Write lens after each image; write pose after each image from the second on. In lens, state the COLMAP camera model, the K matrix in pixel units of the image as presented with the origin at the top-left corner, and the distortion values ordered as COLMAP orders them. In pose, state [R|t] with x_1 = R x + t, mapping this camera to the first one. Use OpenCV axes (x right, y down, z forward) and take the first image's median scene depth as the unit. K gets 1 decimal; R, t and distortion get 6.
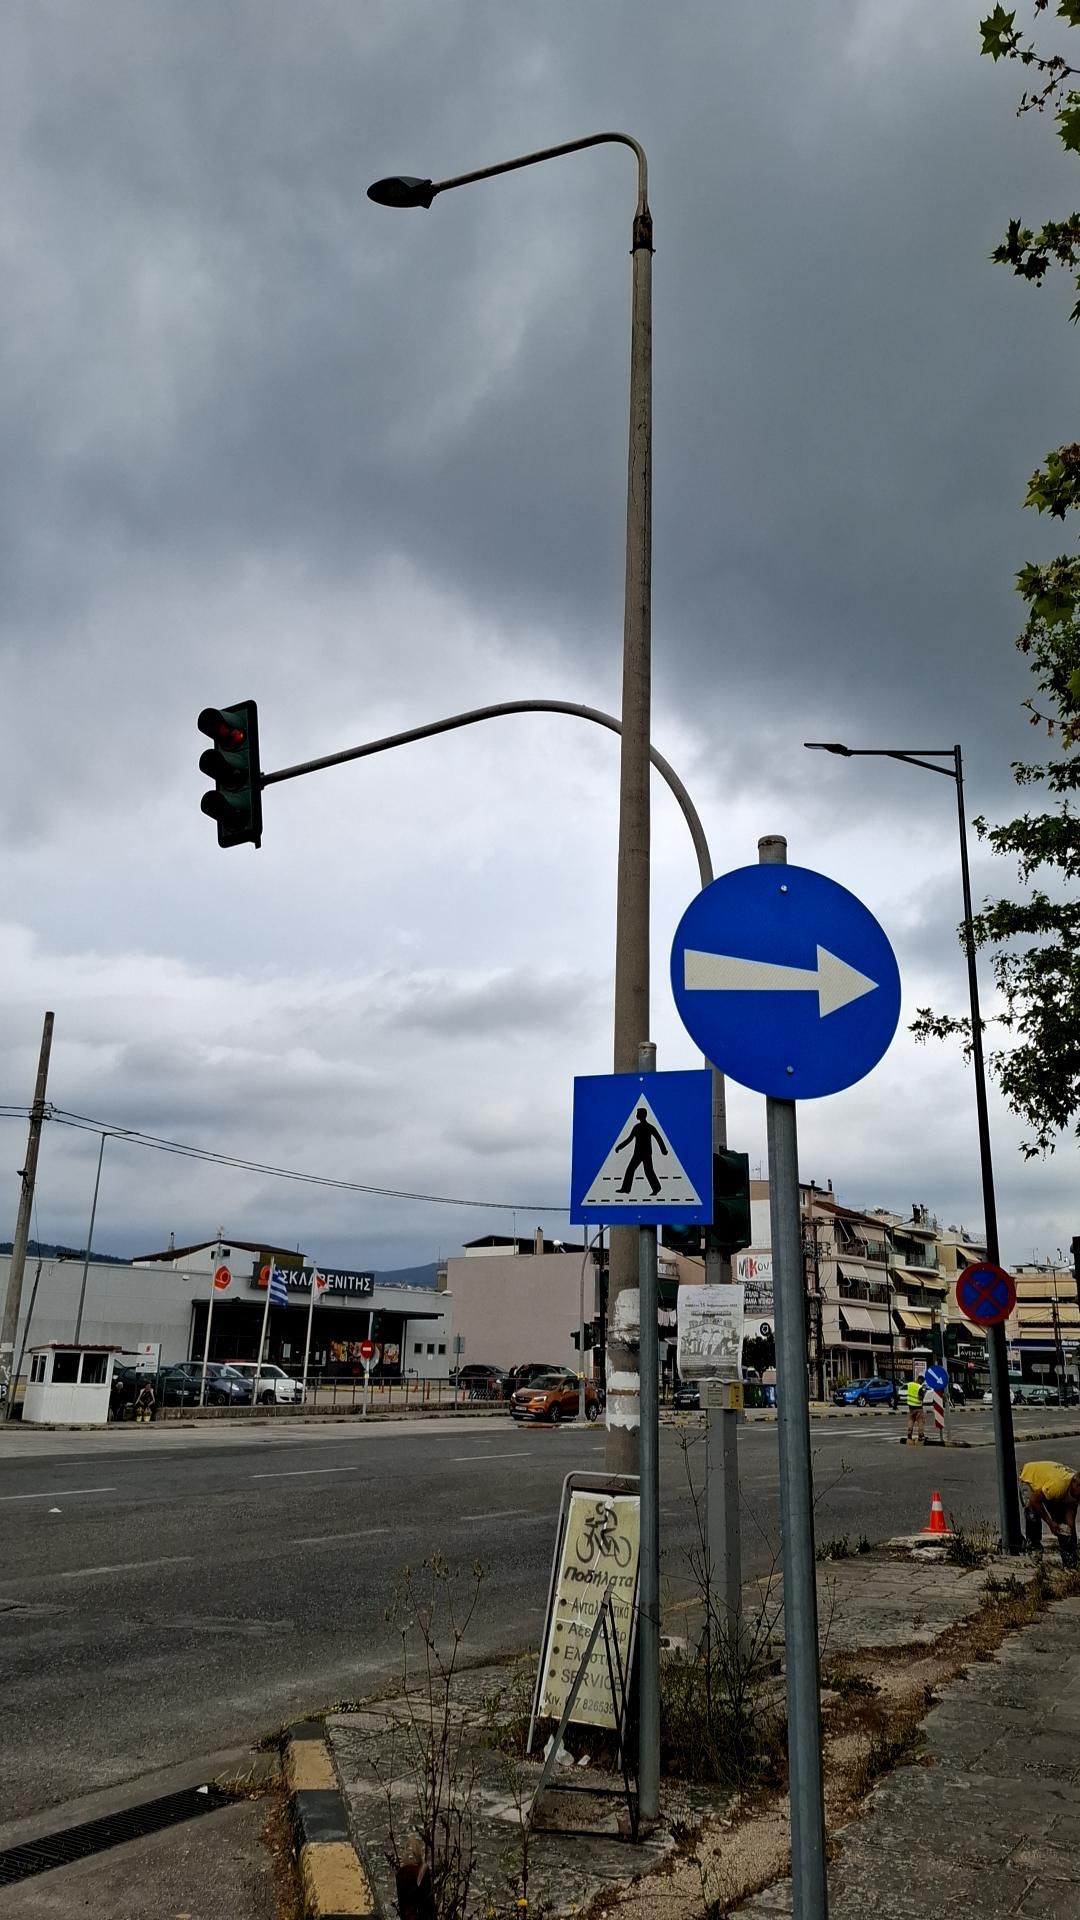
lens RADIAL K [[1412.6, 0, 526.0], [0, 1412.6, 927.1], [0, 0, 1]] dist [0.152814, -0.251785]
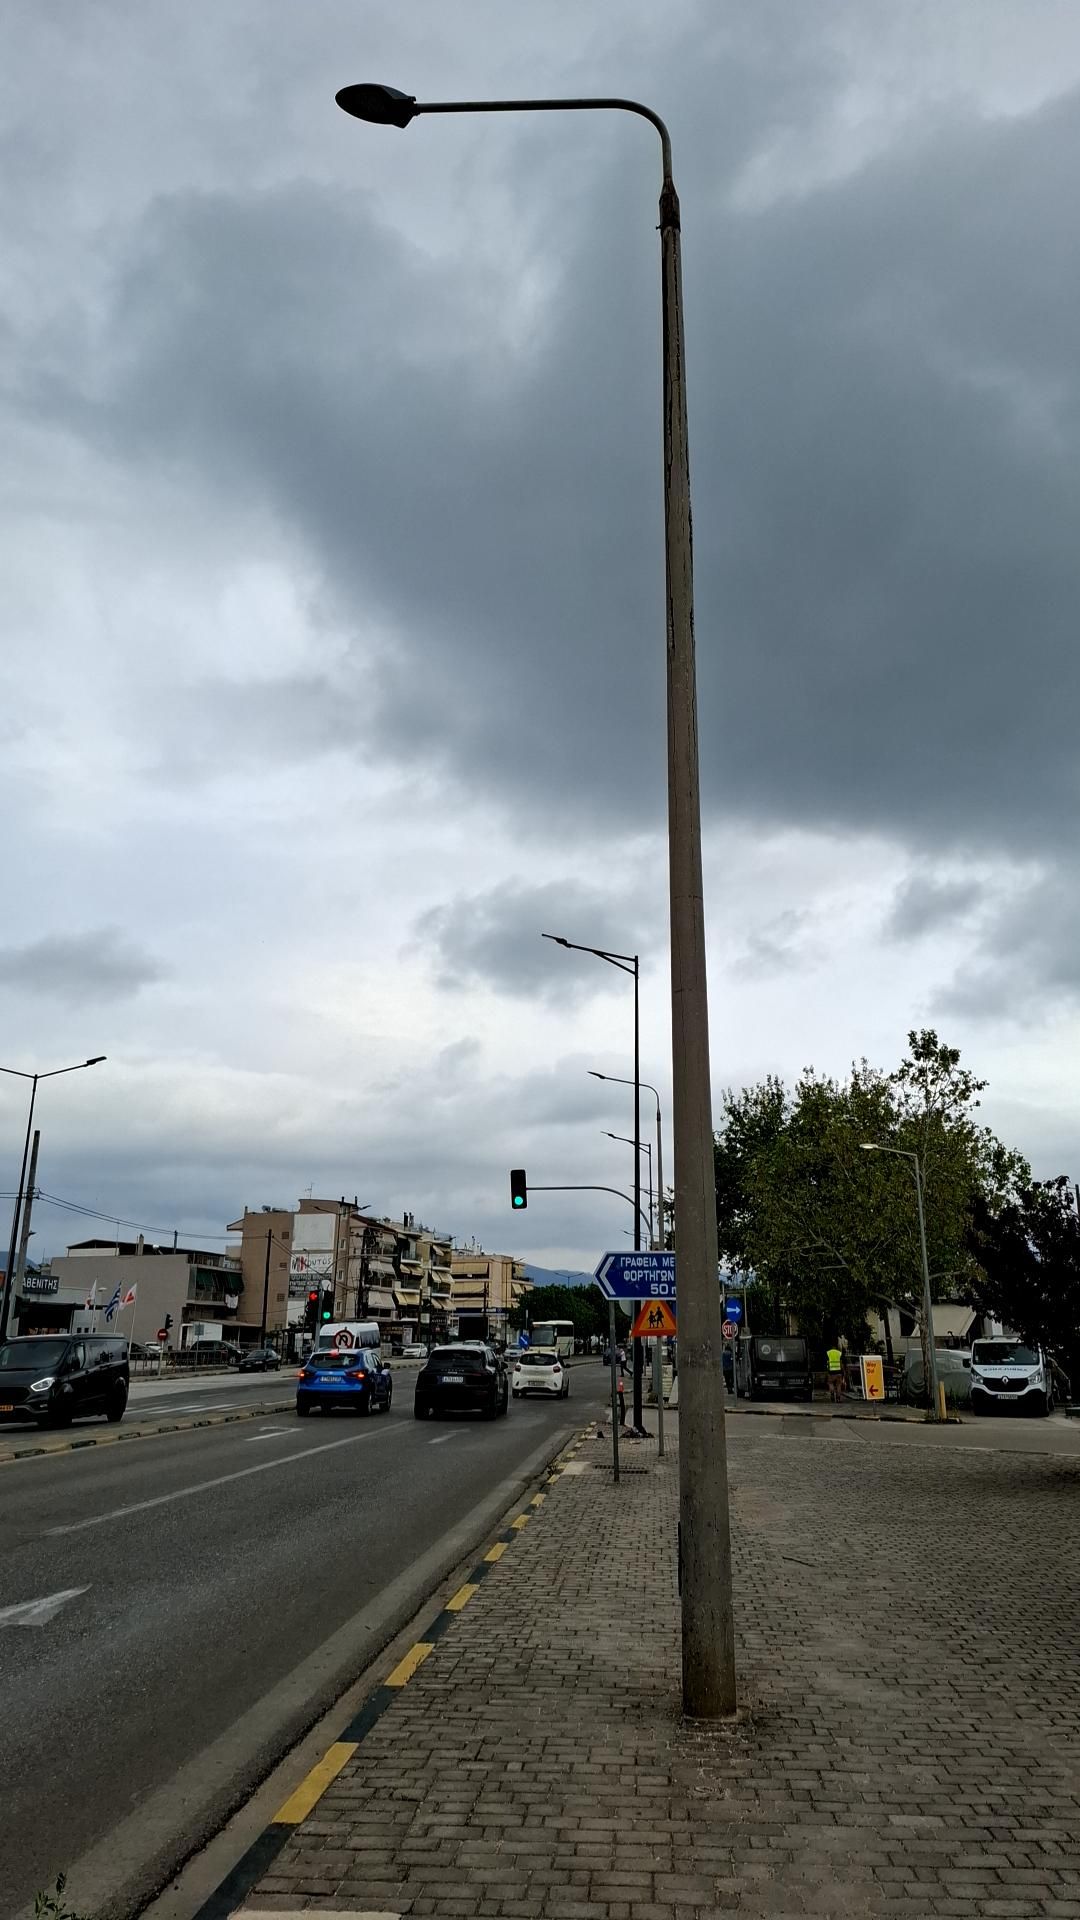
lens RADIAL K [[1337.5, 0, 554.5], [0, 1337.5, 921.8], [0, 0, 1]] dist [0.137747, -0.203764]
pose [[0.903178, 0.106761, 0.415779, -0.198016], [-0.108869, 0.993880, -0.018711, -0.089334], [-0.415232, -0.028366, 0.909273, -0.269426]]
